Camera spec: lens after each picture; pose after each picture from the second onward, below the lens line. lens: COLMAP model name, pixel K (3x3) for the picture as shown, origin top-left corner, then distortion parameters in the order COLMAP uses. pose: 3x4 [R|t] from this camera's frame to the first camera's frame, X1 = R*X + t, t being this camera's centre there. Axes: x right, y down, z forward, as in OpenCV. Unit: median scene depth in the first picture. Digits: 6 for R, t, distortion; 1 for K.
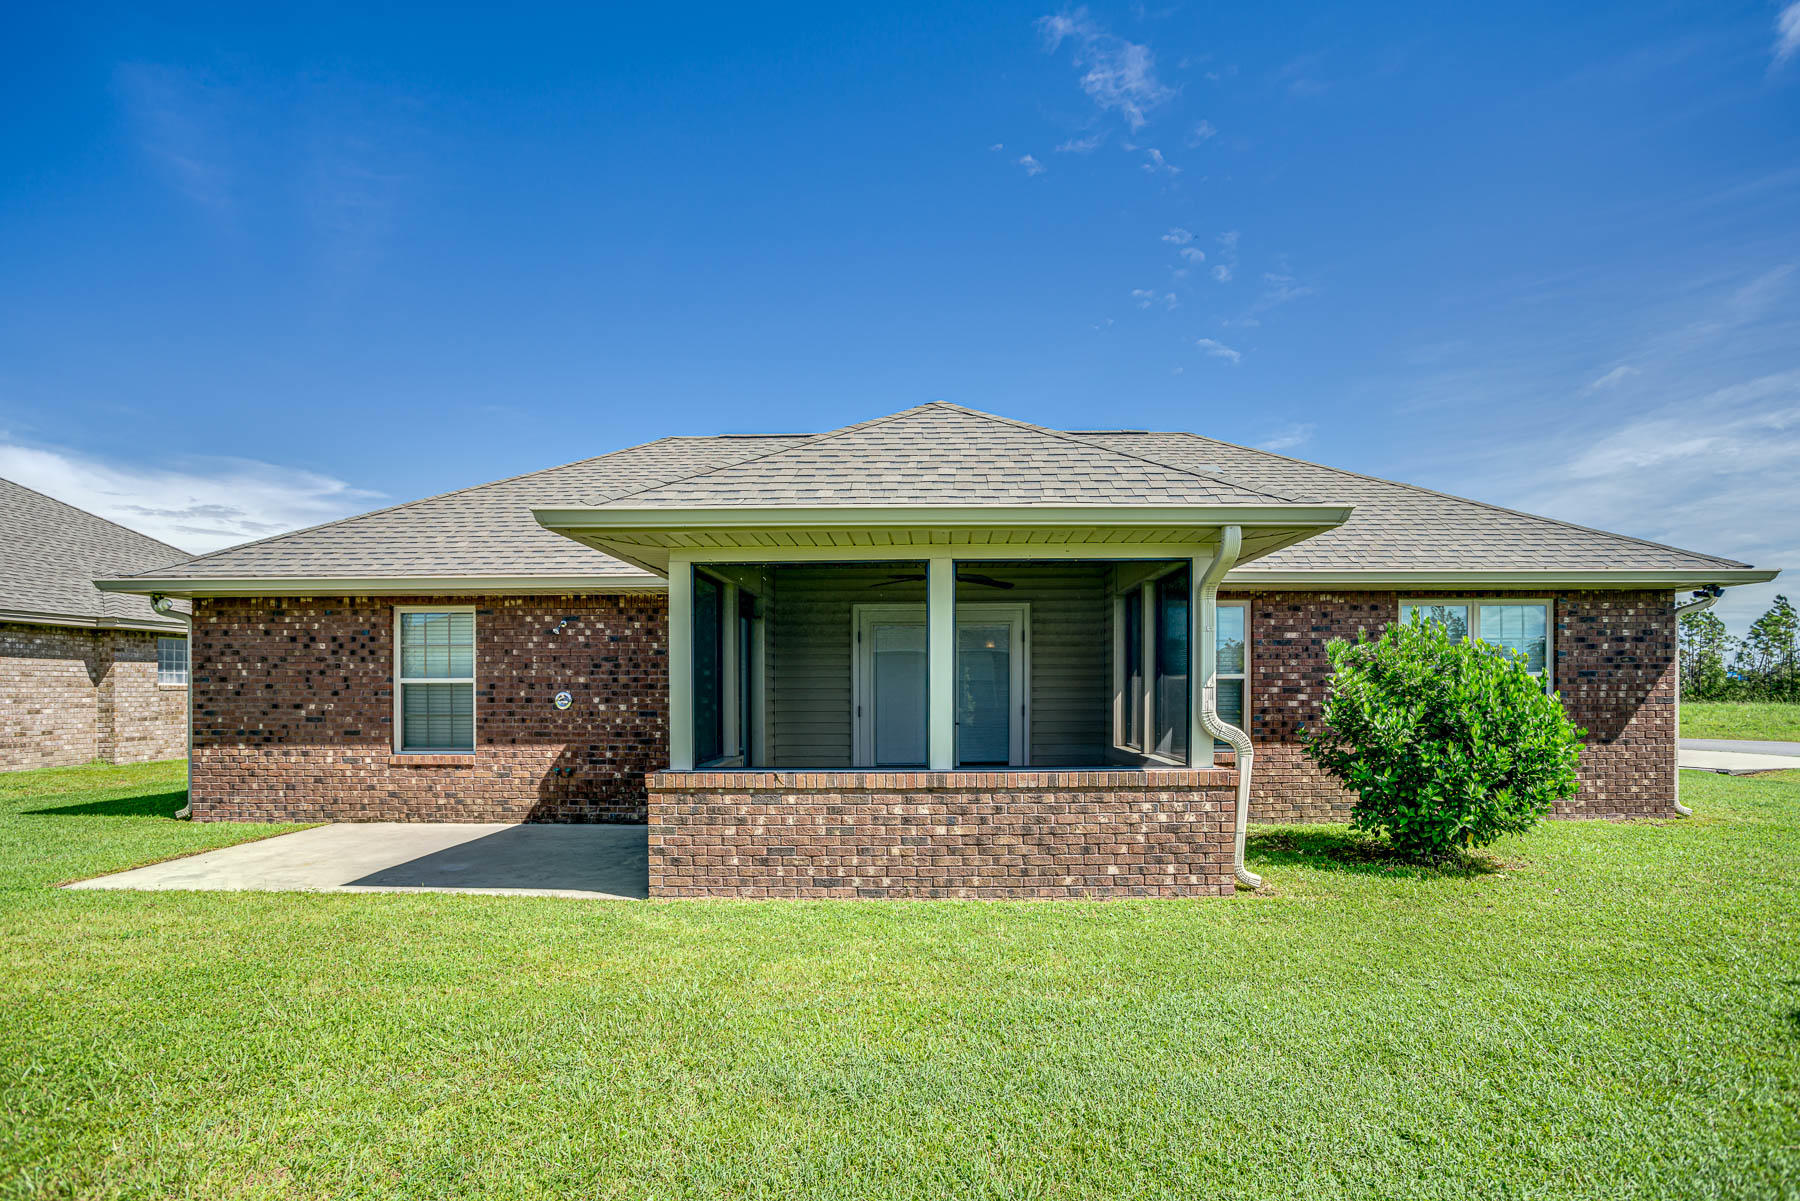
lens RADIAL K [[876.8, 0, 923.6], [0, 876.8, 742.6], [0, 0, 1]] dist [-0.036223, 0.015923]
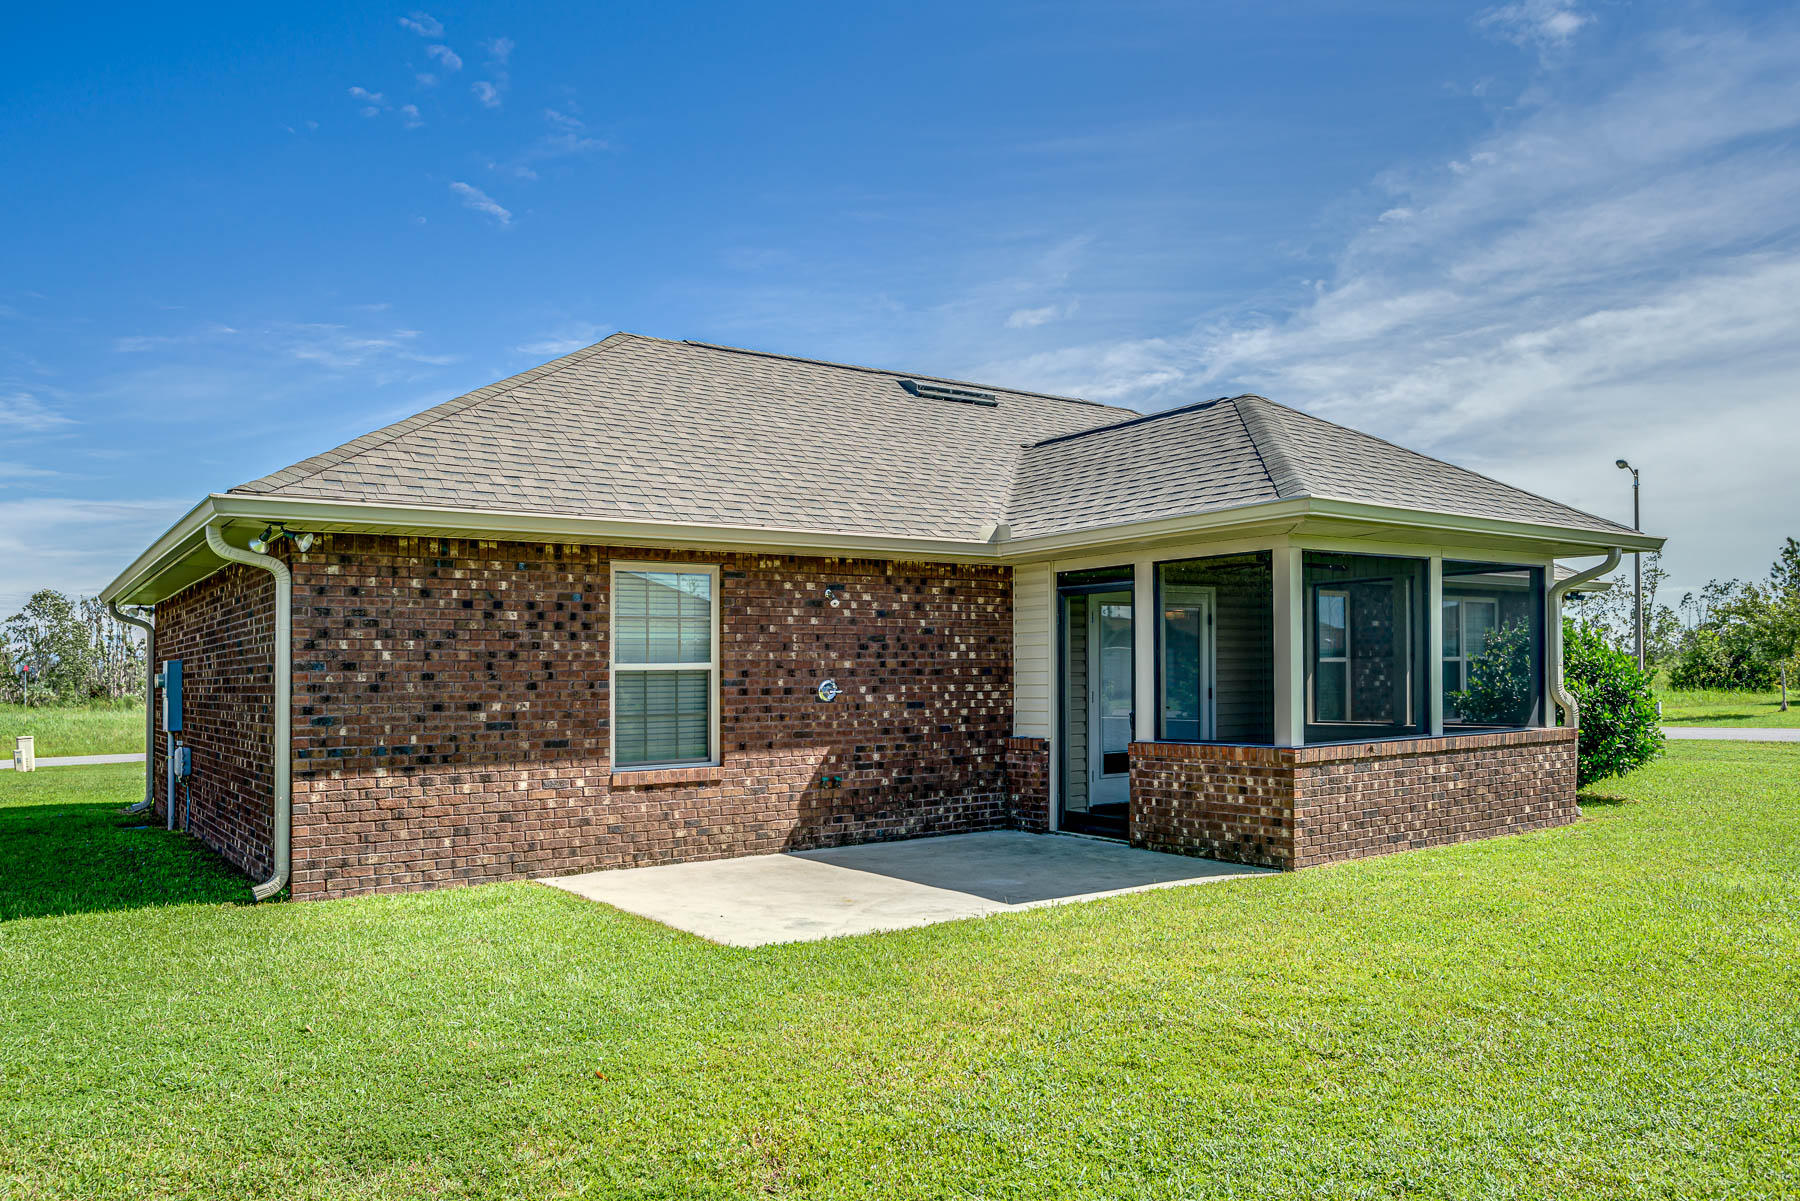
lens RADIAL K [[1279.6, 0, 871.1], [0, 1279.6, 769.2], [0, 0, 1]] dist [-0.039993, 0.012859]
pose [[0.809174, -0.052605, 0.585209, -1.067448], [0.051946, 0.998489, 0.017928, 0.003740], [-0.585268, 0.015893, 0.810684, 0.041807]]
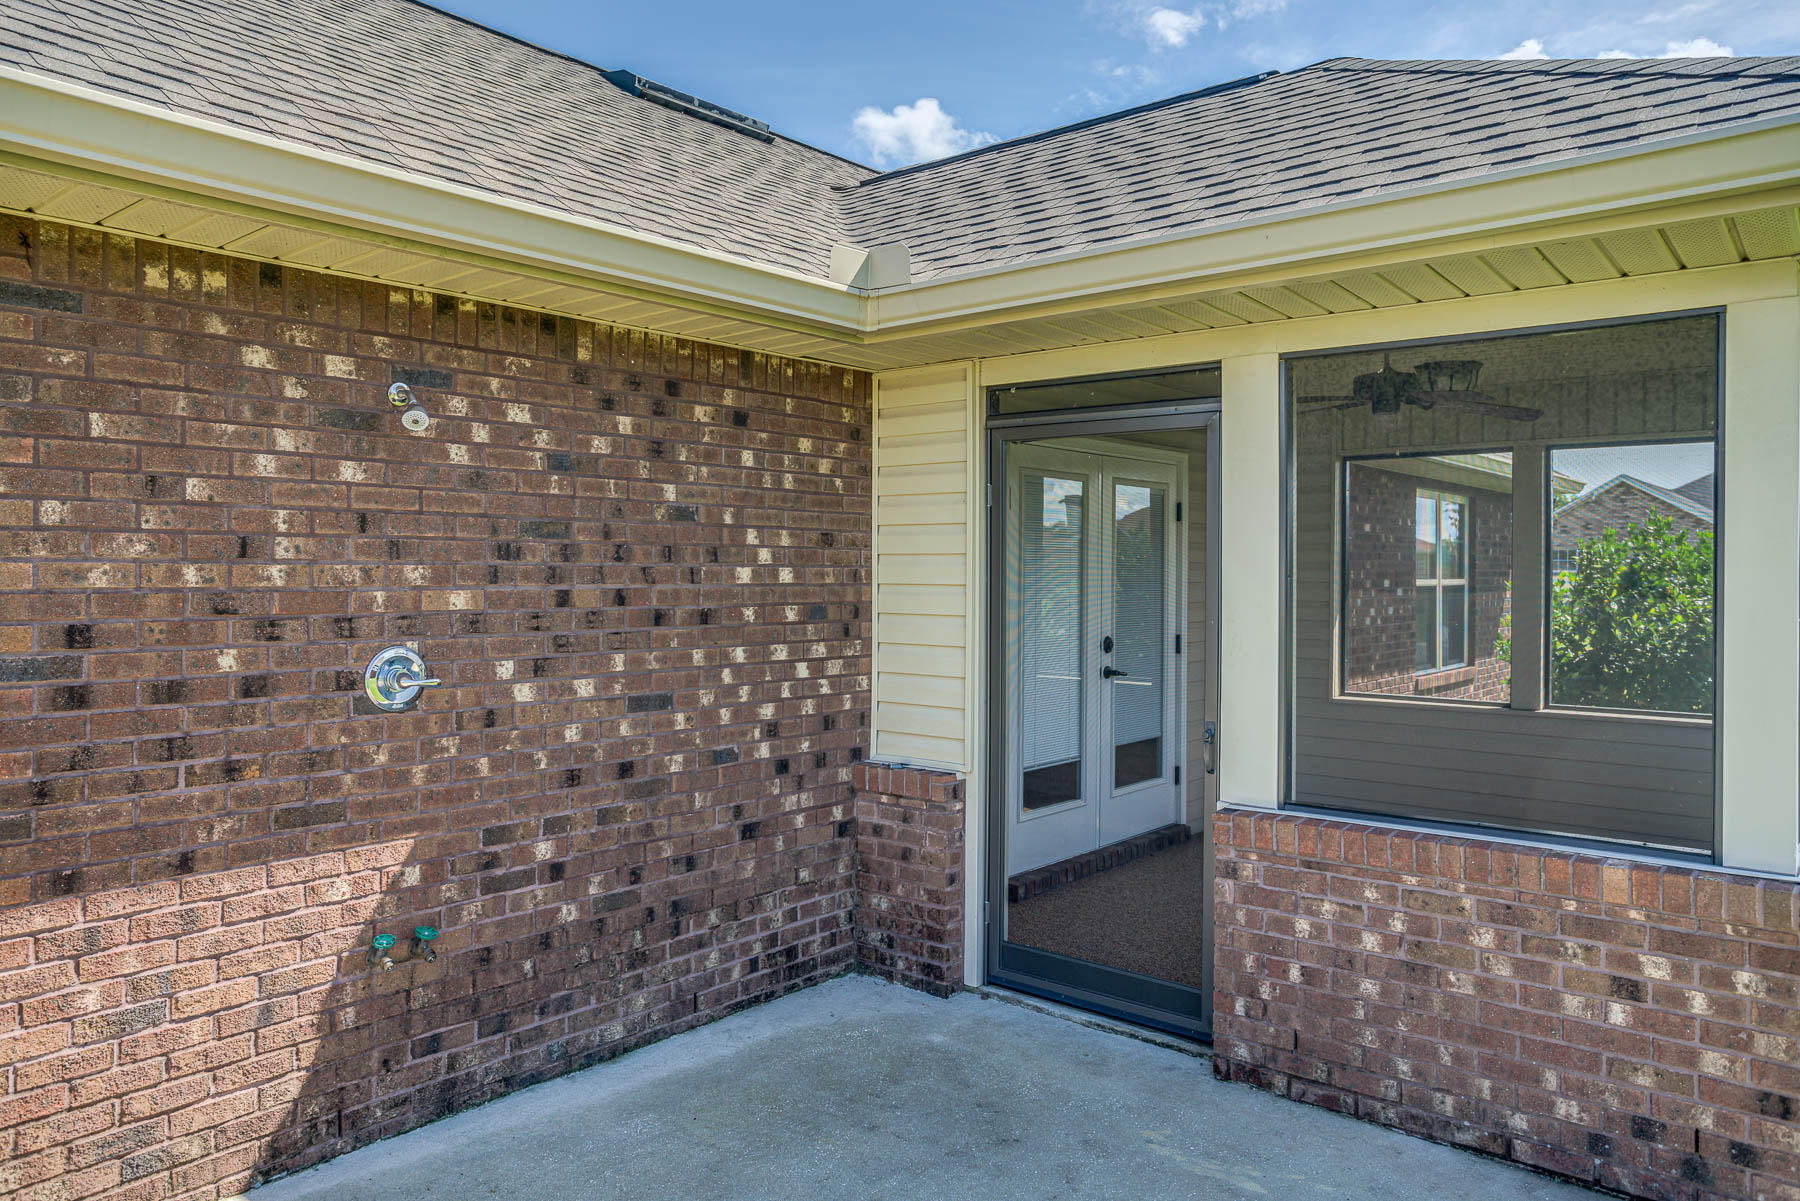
lens RADIAL K [[1205.8, 0, 901.0], [0, 1205.8, 619.1], [0, 0, 1]] dist [-0.040700, 0.024183]
pose [[0.621606, -0.028279, 0.782820, -0.607859], [0.047043, 0.998892, -0.001271, -0.059040], [-0.781916, 0.037616, 0.622247, 0.651984]]
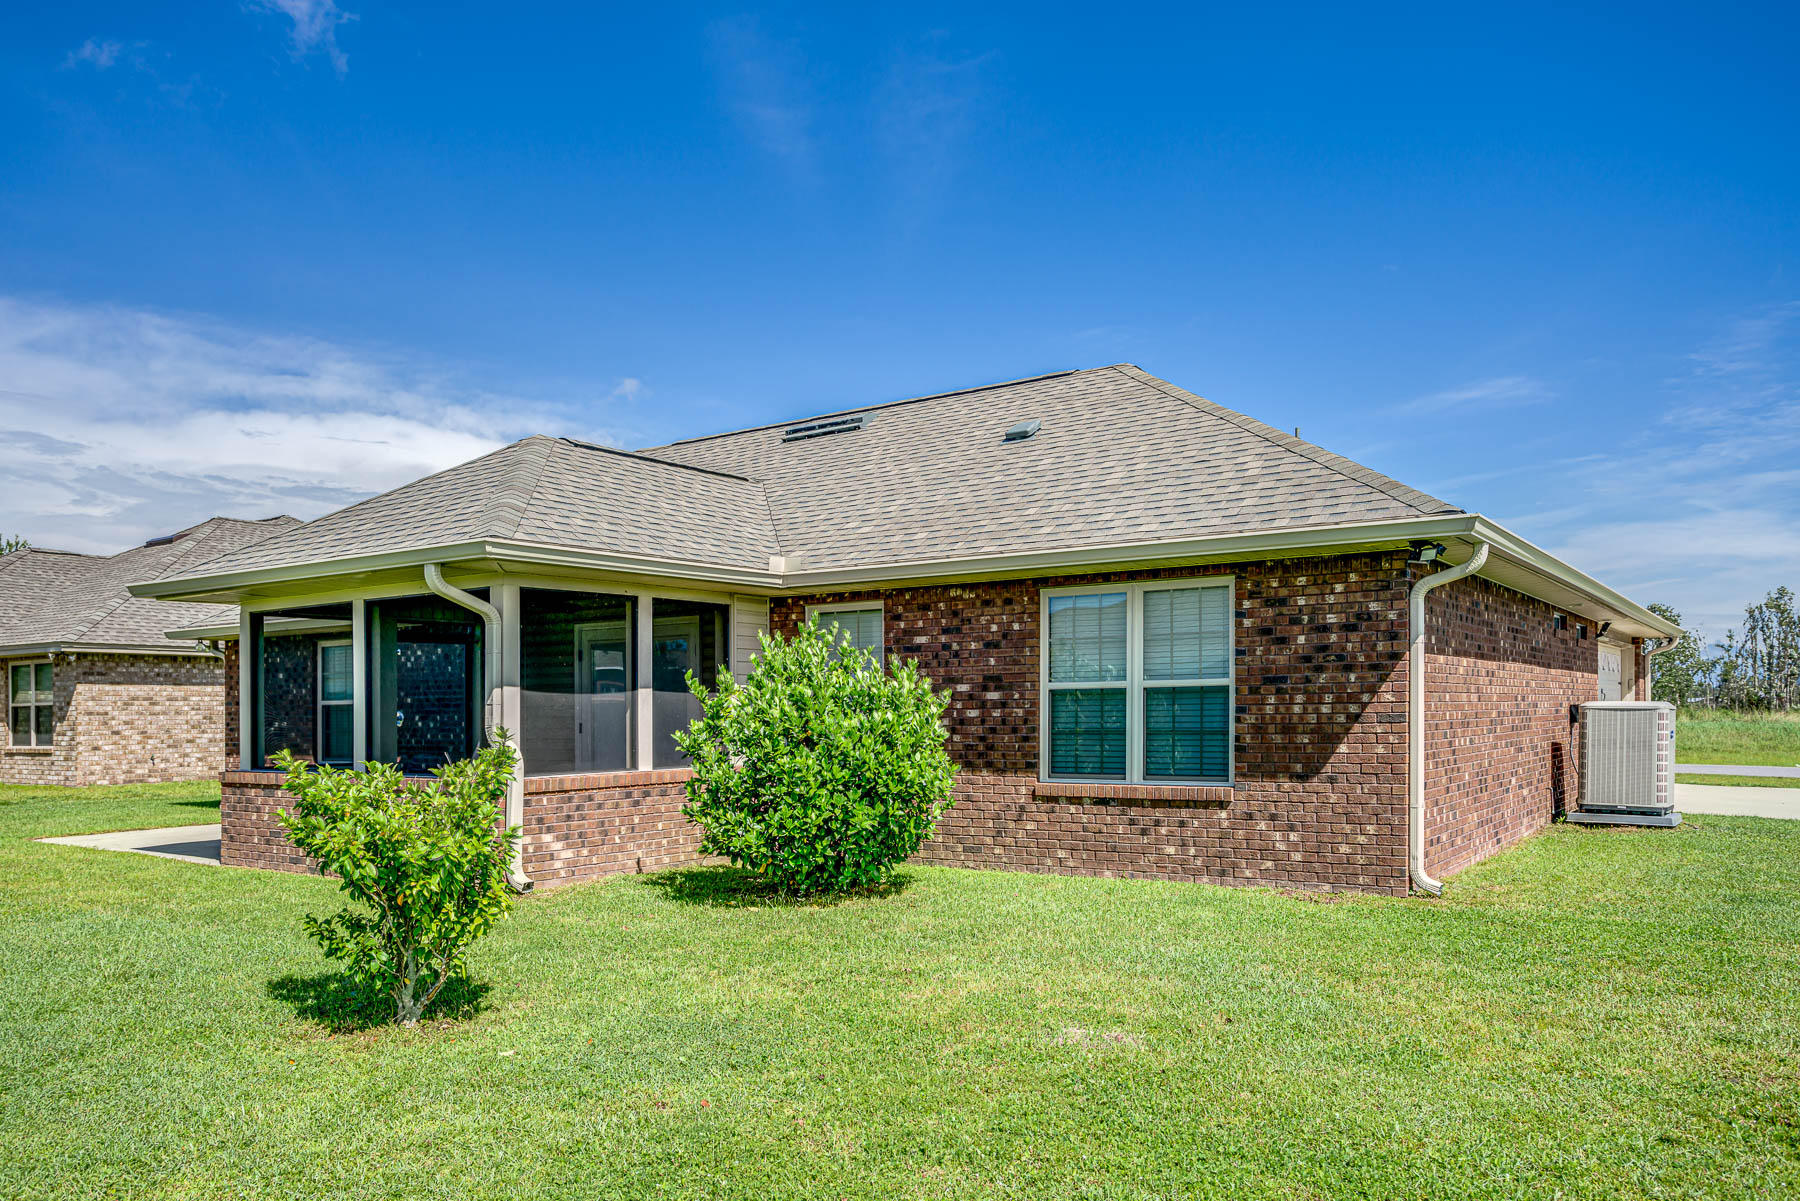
lens RADIAL K [[1279.6, 0, 888.5], [0, 1279.6, 769.0], [0, 0, 1]] dist [-0.039993, 0.012859]
pose [[0.826760, 0.022901, -0.562089, 1.075418], [-0.027576, 0.999620, 0.000166, 0.000969], [0.561879, 0.015363, 0.827077, -0.028735]]
